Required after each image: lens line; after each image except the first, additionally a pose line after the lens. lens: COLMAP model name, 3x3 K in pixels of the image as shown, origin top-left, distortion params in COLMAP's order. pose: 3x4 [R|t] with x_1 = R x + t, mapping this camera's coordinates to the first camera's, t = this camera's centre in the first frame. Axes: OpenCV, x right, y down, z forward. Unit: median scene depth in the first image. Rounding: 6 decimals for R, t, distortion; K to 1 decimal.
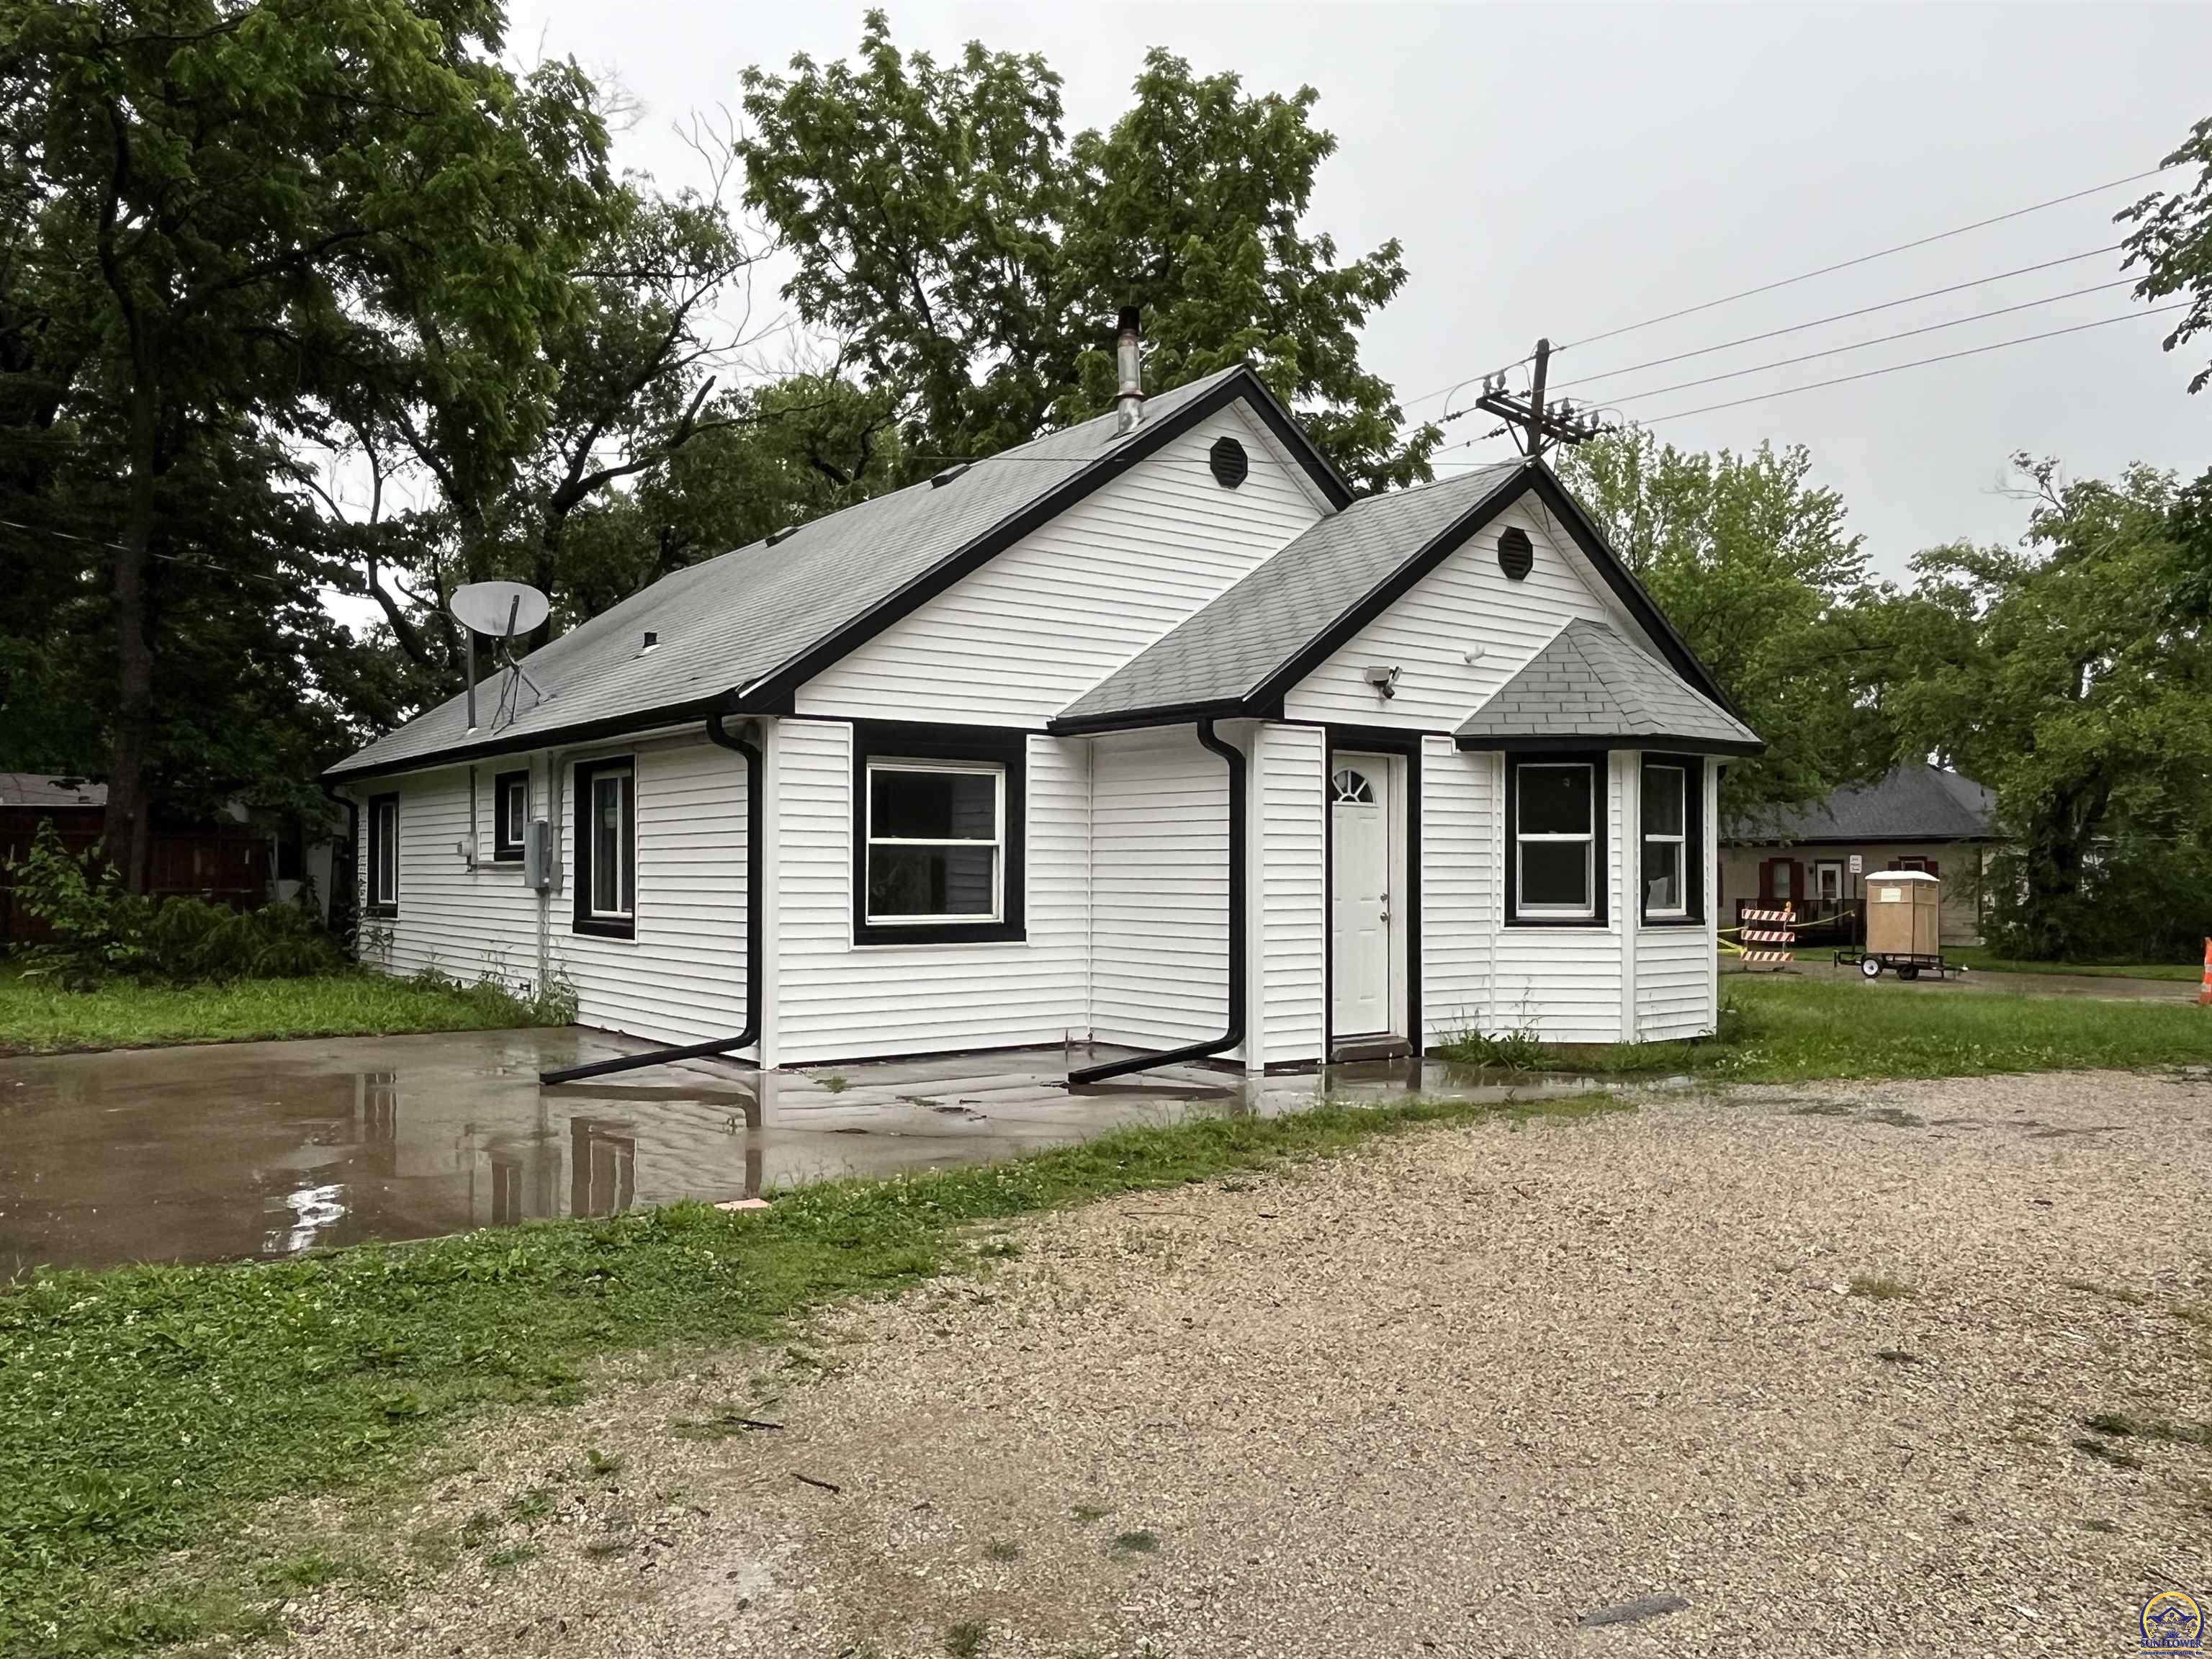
lens RADIAL K [[1638.4, 0, 1106.0], [0, 1638.4, 829.5], [0, 0, 1]] dist [0.011646, 0.001424]
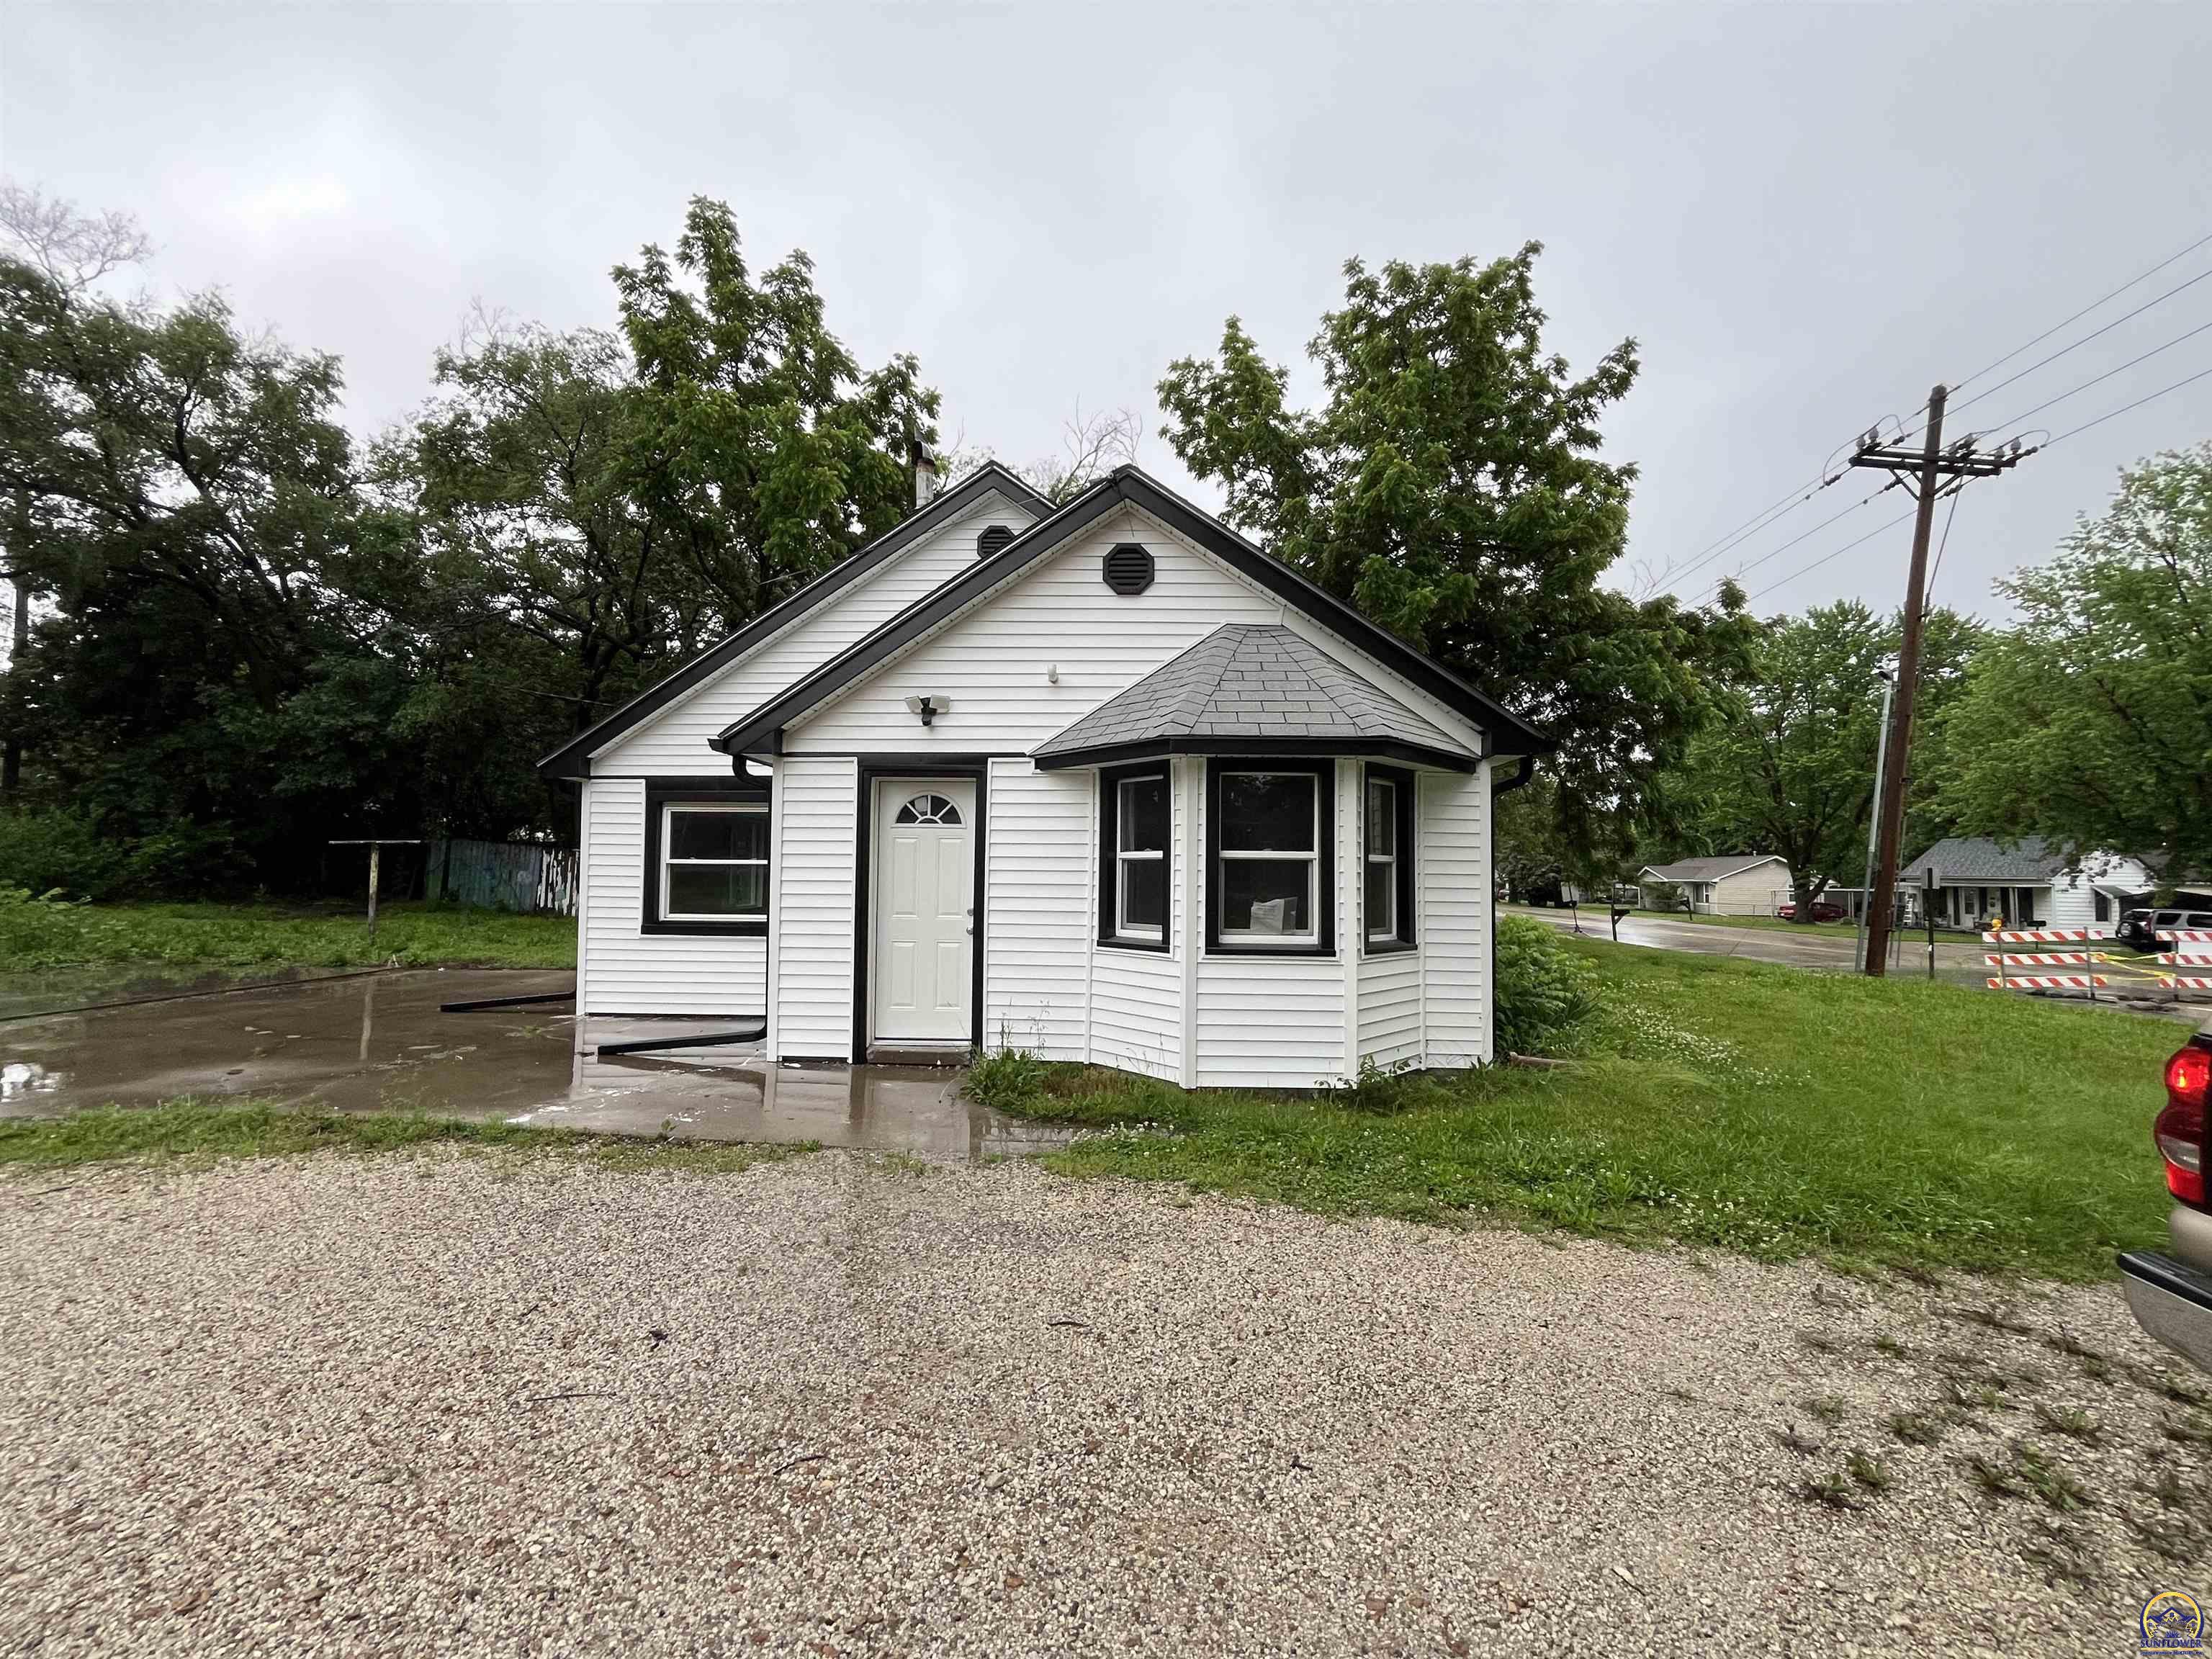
lens RADIAL K [[898.6, 0, 1103.8], [0, 898.6, 832.1], [0, 0, 1]] dist [-0.004222, -0.000035]
pose [[0.764317, -0.024655, -0.644370, 0.596470], [0.007078, 0.999529, -0.029848, 0.007249], [0.644802, 0.018252, 0.764131, 0.589571]]
